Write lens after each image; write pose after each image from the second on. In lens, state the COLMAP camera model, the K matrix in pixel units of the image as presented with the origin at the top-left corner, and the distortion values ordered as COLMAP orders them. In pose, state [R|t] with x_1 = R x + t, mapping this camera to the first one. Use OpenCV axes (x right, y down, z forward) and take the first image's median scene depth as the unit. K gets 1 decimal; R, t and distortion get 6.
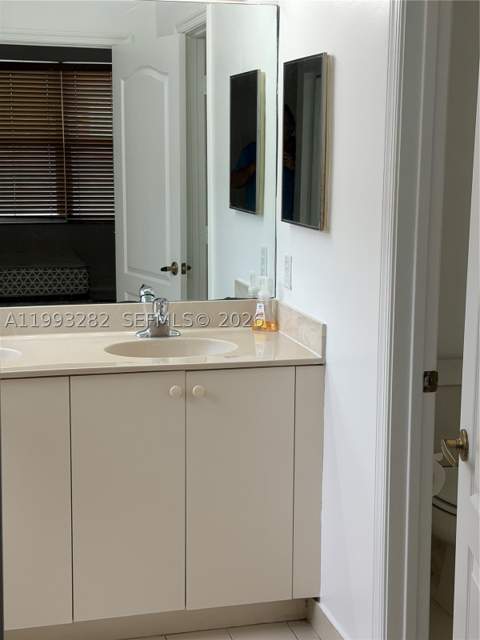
lens RADIAL K [[1046.7, 0, 240.7], [0, 1046.7, 314.3], [0, 0, 1]] dist [0.311632, 0.000000]
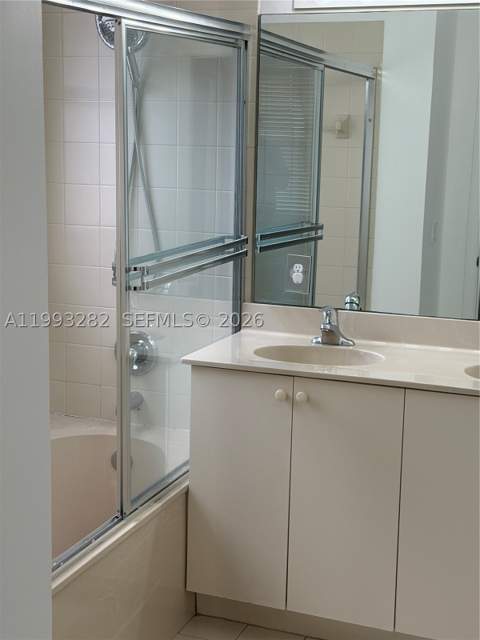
lens RADIAL K [[1046.7, 0, 240.1], [0, 1046.7, 325.7], [0, 0, 1]] dist [0.311632, 0.000000]
pose [[0.823152, 0.088738, -0.560844, 0.419293], [-0.095037, 0.995311, 0.017994, -0.007124], [0.559812, 0.038489, 0.827726, 0.112514]]
